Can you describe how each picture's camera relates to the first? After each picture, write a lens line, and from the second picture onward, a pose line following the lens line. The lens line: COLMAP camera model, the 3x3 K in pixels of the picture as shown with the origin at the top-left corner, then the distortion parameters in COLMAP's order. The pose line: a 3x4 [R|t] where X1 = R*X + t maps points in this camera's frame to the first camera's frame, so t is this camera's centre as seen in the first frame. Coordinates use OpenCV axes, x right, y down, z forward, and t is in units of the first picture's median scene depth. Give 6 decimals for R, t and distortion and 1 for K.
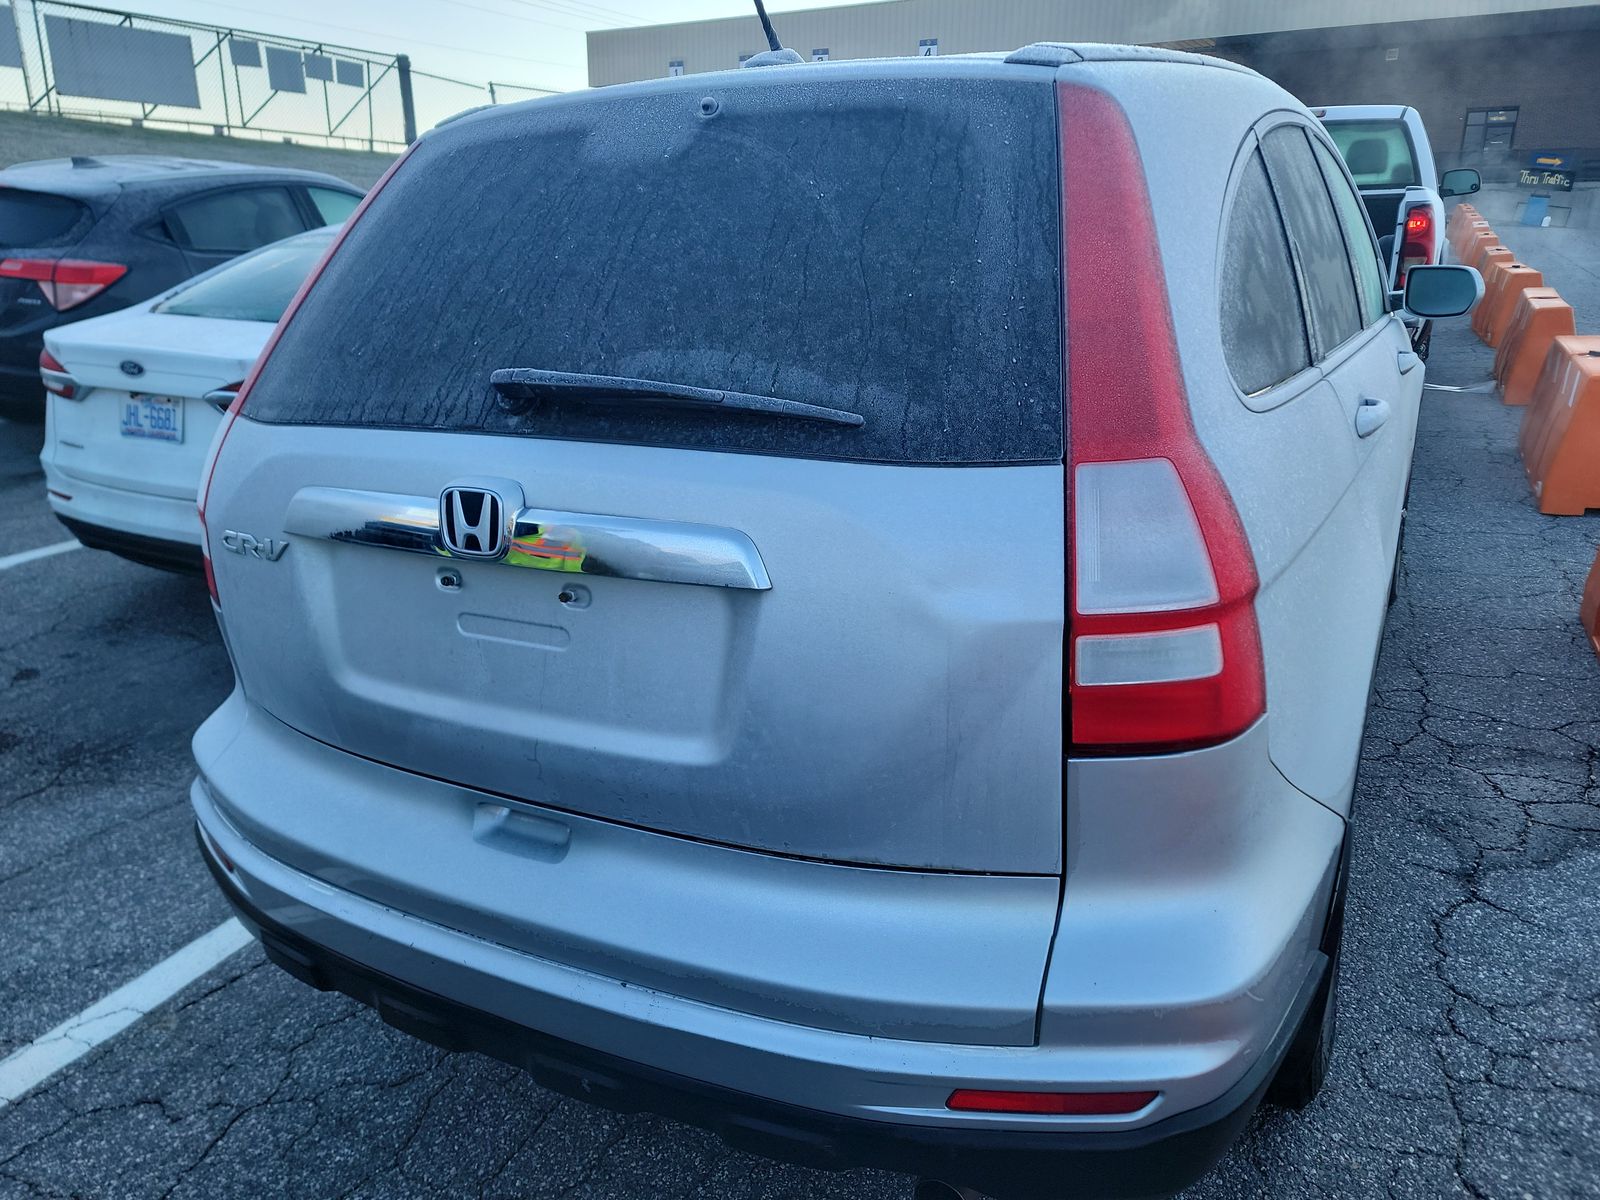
lens RADIAL K [[1124.1, 0, 800.0], [0, 1124.1, 600.0], [0, 0, 1]] dist [0.064548, -0.056943]
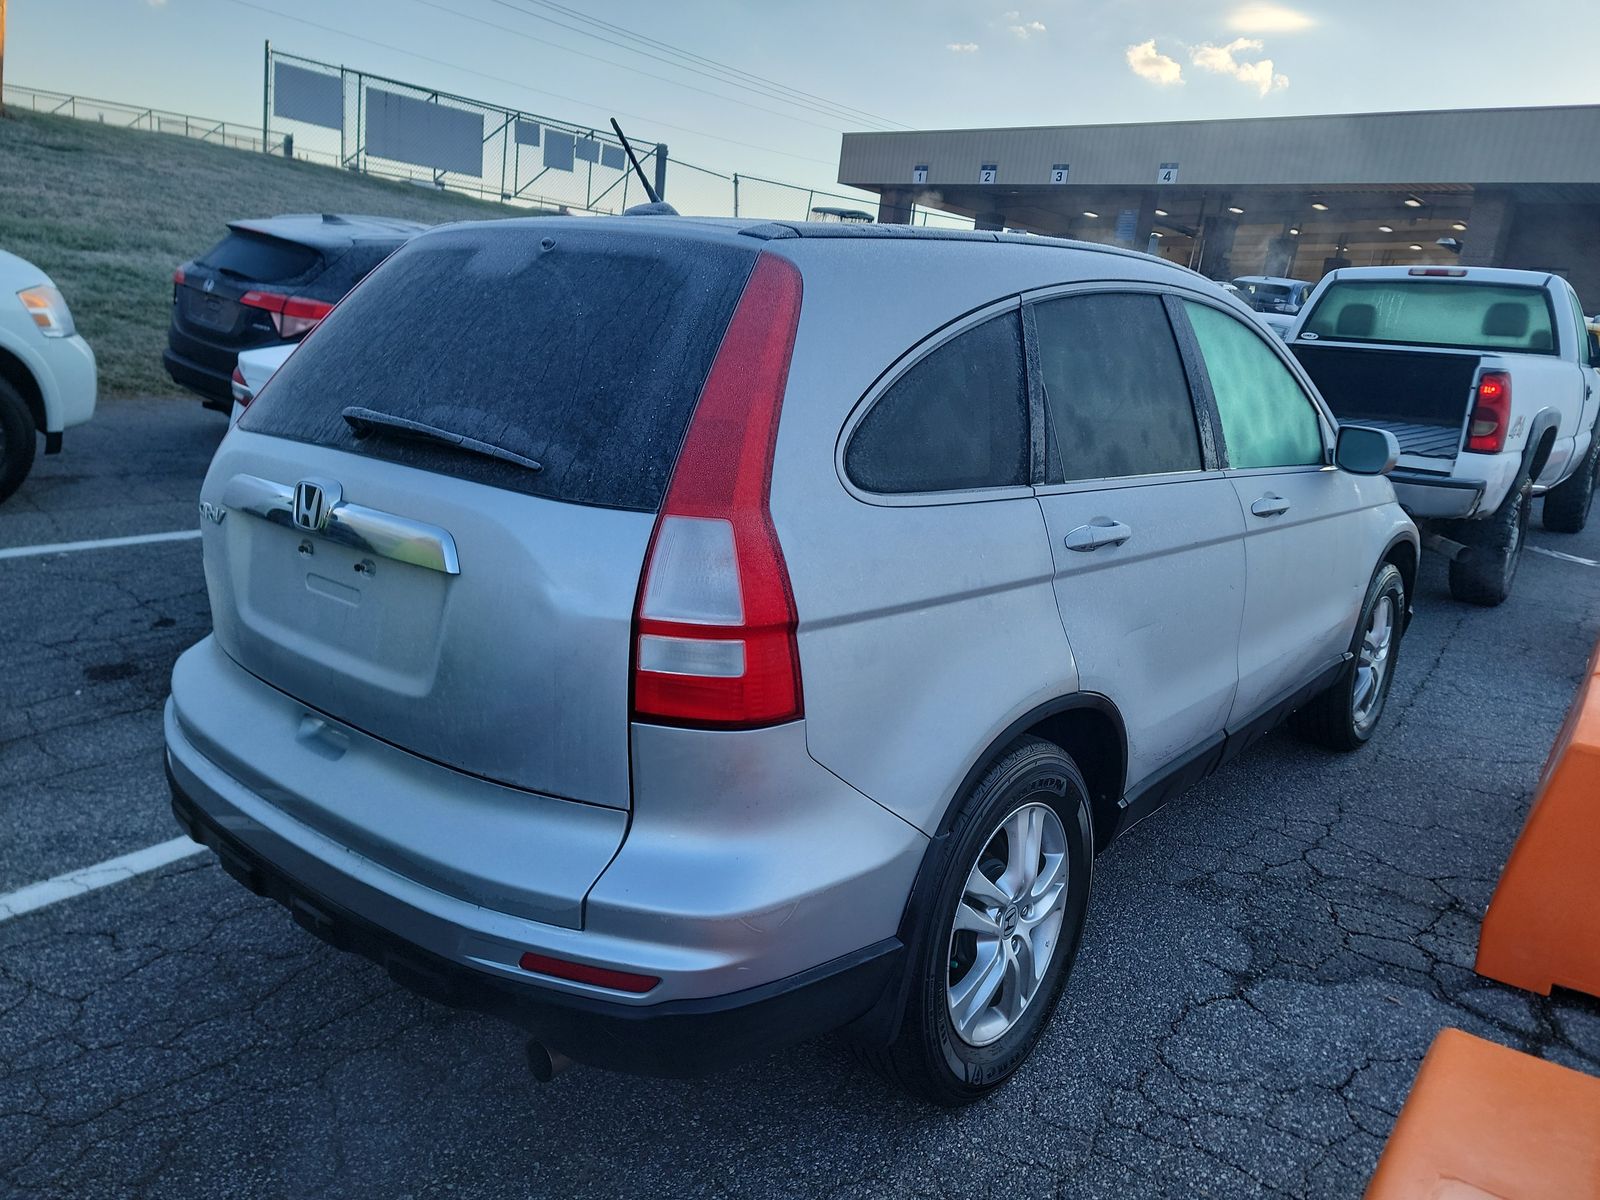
lens RADIAL K [[1149.8, 0, 814.6], [0, 1149.8, 576.9], [0, 0, 1]] dist [0.060633, -0.052077]
pose [[0.975400, 0.137120, -0.172606, 0.364252], [-0.153246, 0.984629, -0.083793, 0.026187], [0.158463, 0.108183, 0.981420, -0.204215]]
